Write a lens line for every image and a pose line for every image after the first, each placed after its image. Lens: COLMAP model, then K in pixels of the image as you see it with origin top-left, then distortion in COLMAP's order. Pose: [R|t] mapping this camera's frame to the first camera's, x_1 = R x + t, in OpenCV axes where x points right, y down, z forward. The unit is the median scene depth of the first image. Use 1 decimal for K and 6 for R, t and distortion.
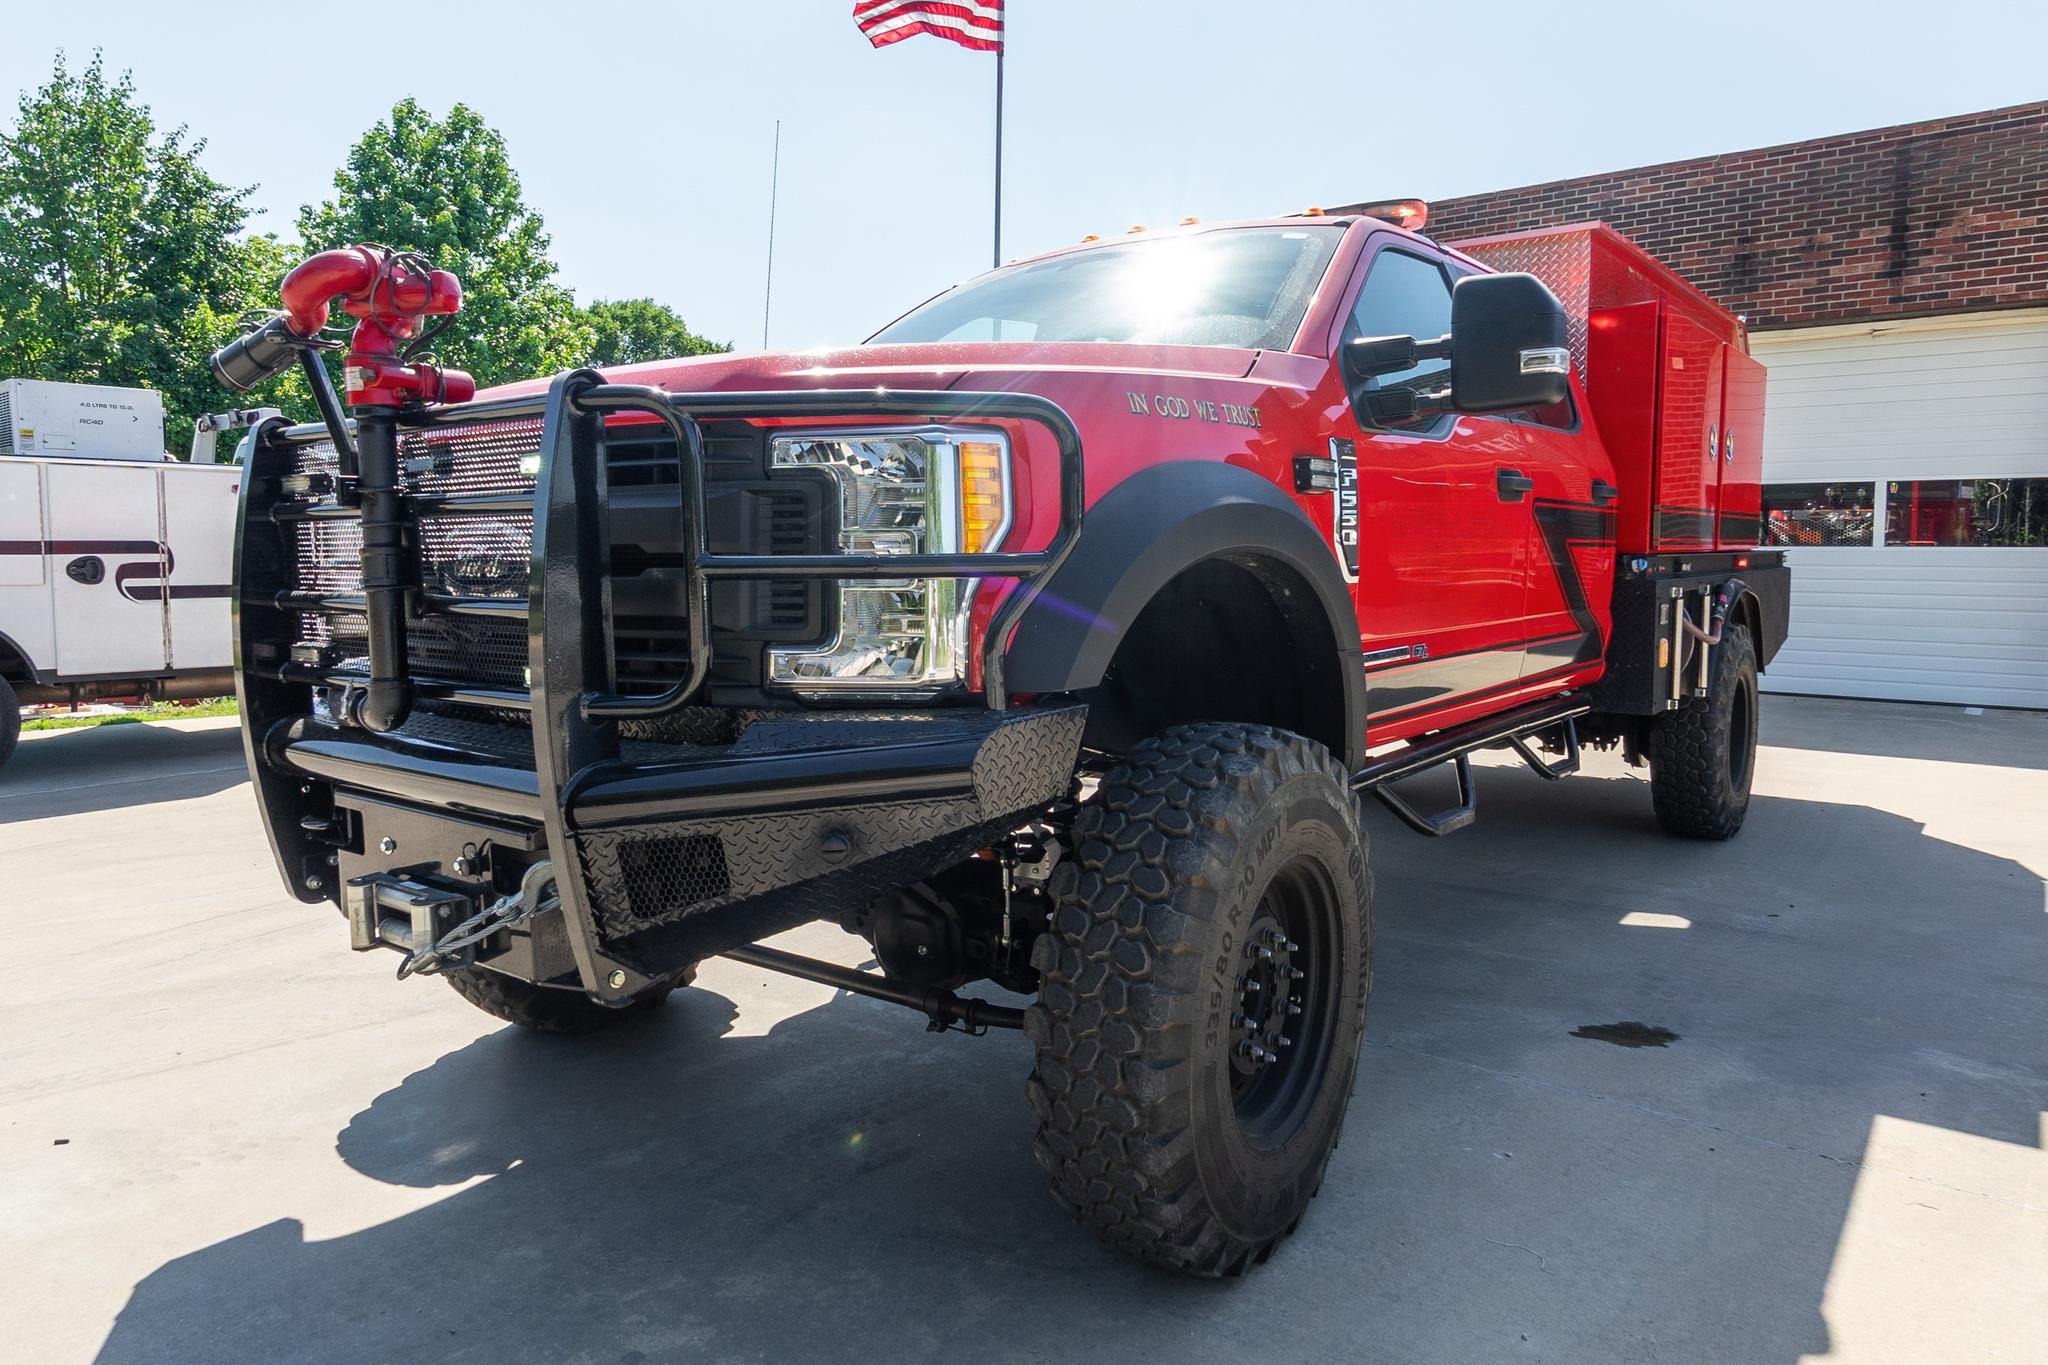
lens RADIAL K [[1301.4, 0, 1018.5], [0, 1301.4, 644.5], [0, 0, 1]] dist [-0.000756, 0.001277]
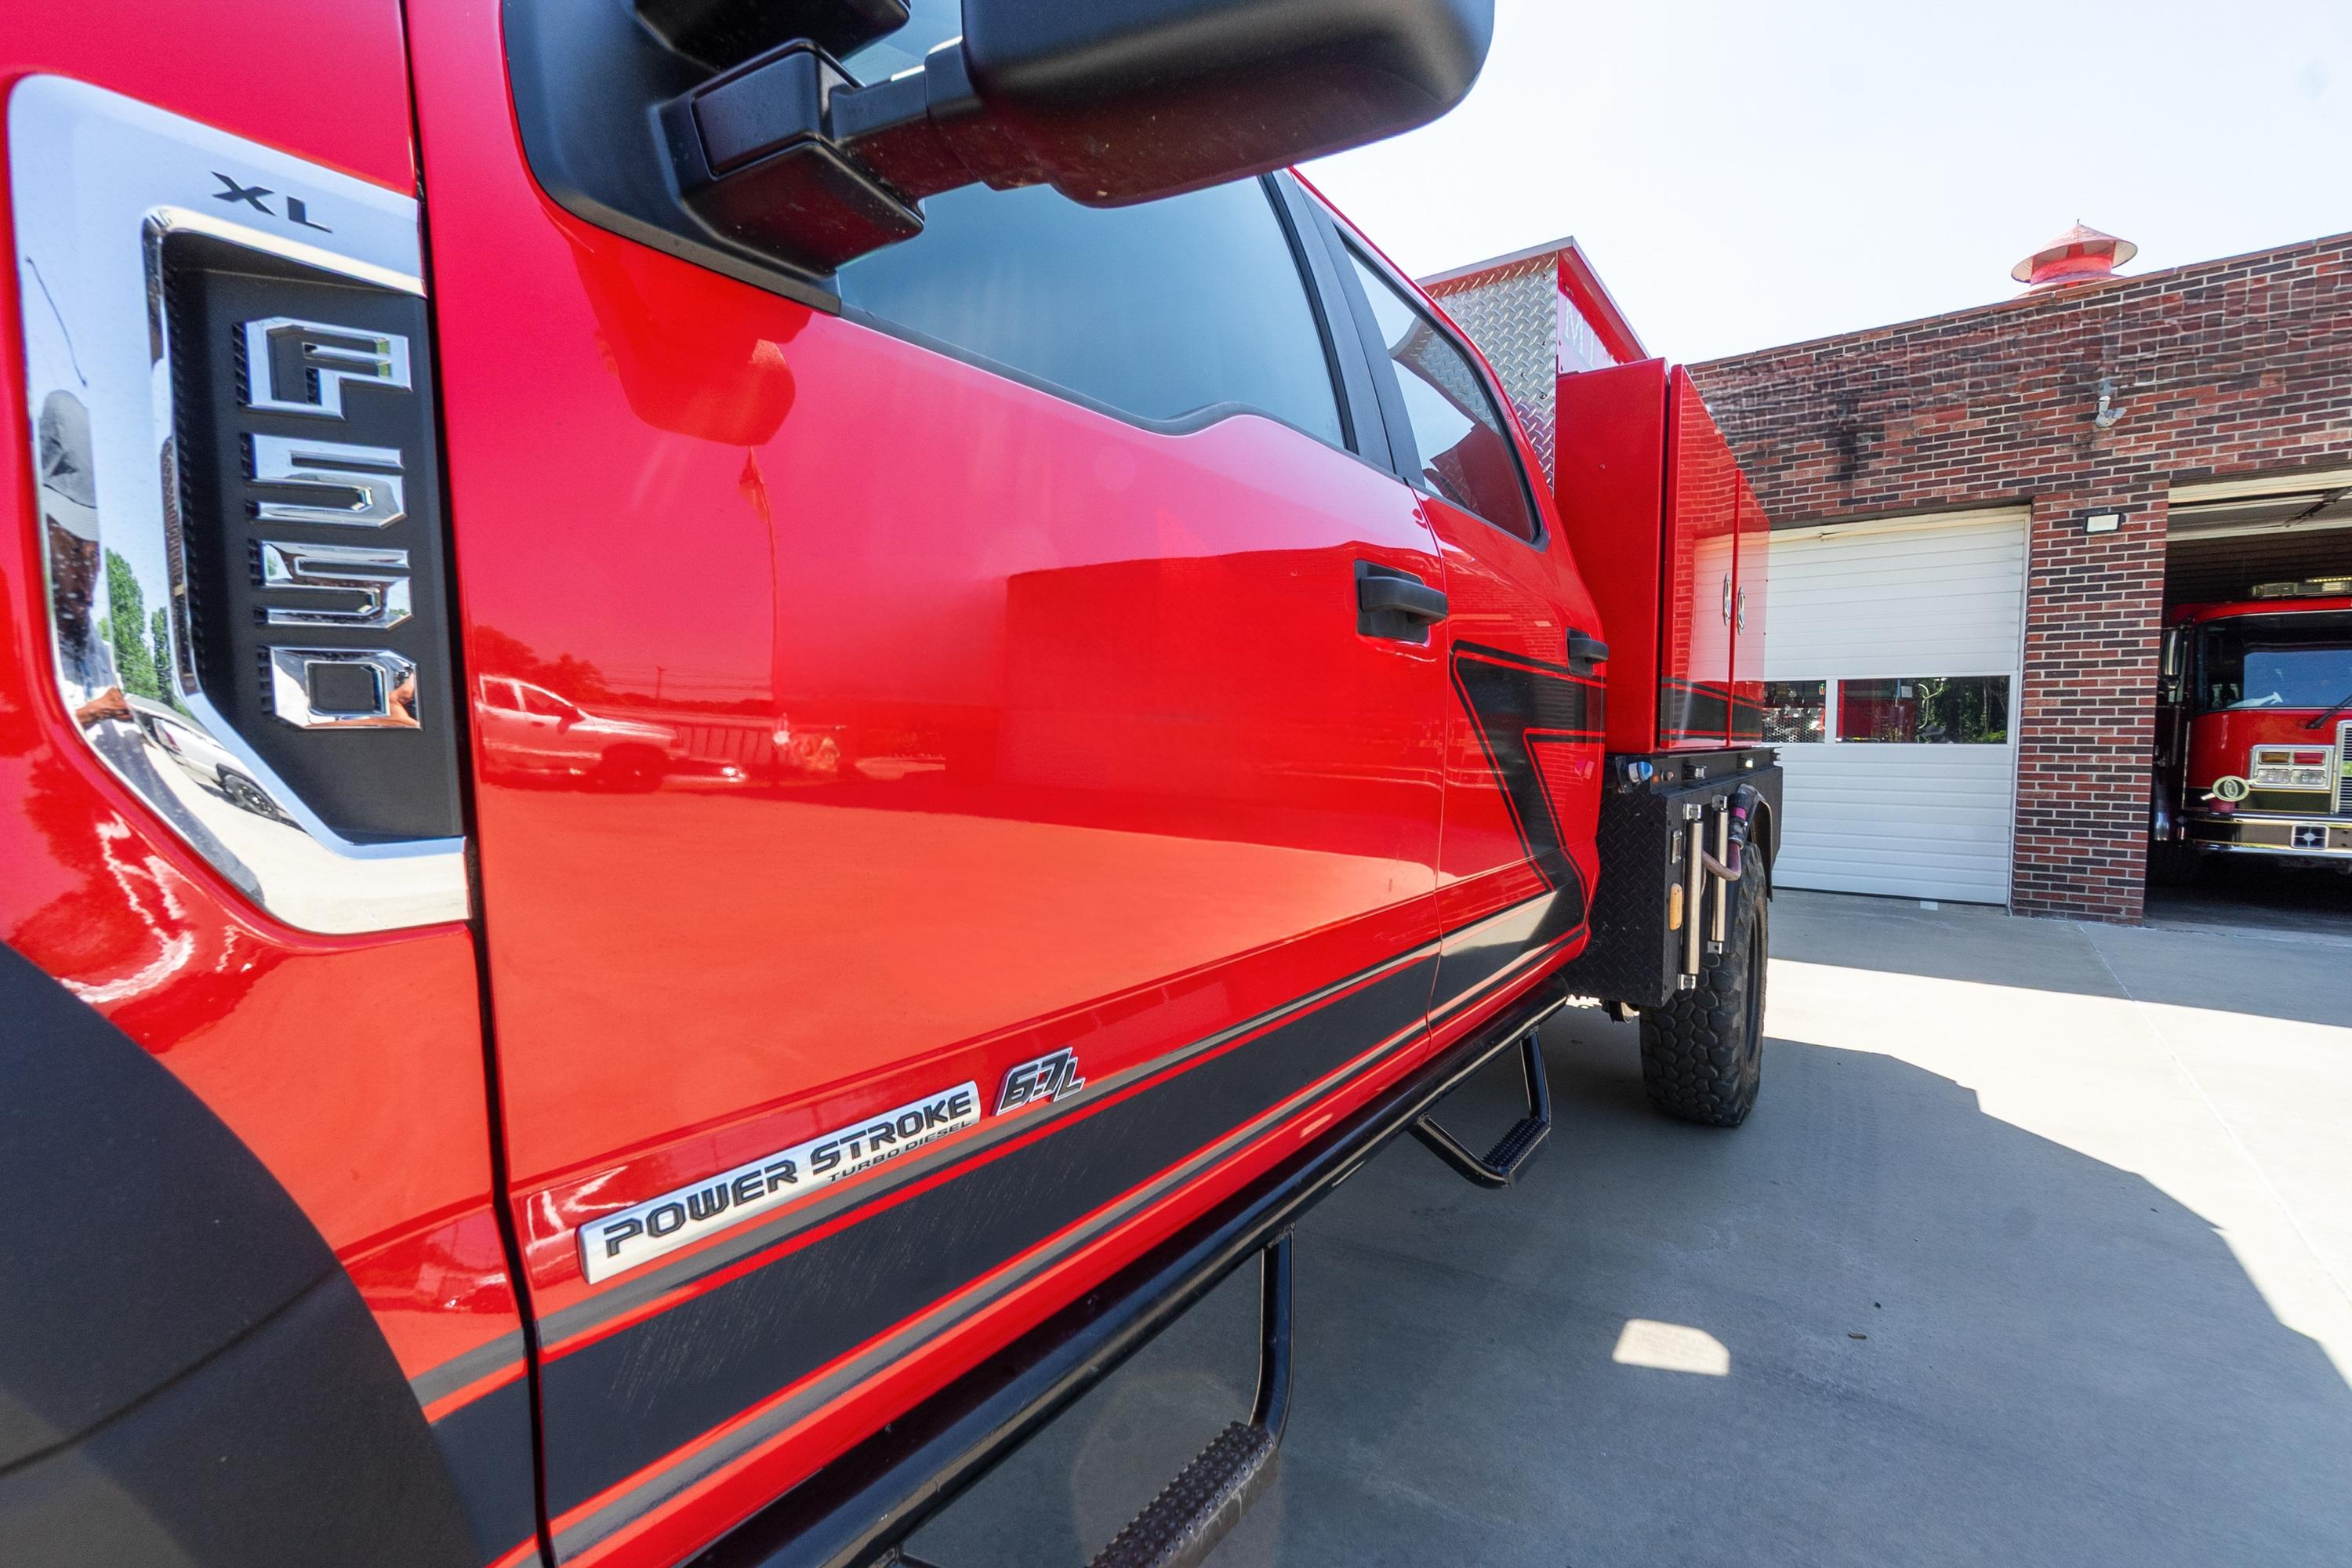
lens RADIAL K [[1010.9, 0, 1131.6], [0, 1010.9, 794.6], [0, 0, 1]] dist [-0.006099, 0.000474]
pose [[0.999778, 0.001950, 0.020982, 0.266964], [-0.001498, 0.999767, -0.021545, -0.047264], [-0.021019, 0.021509, 0.999548, 0.626141]]
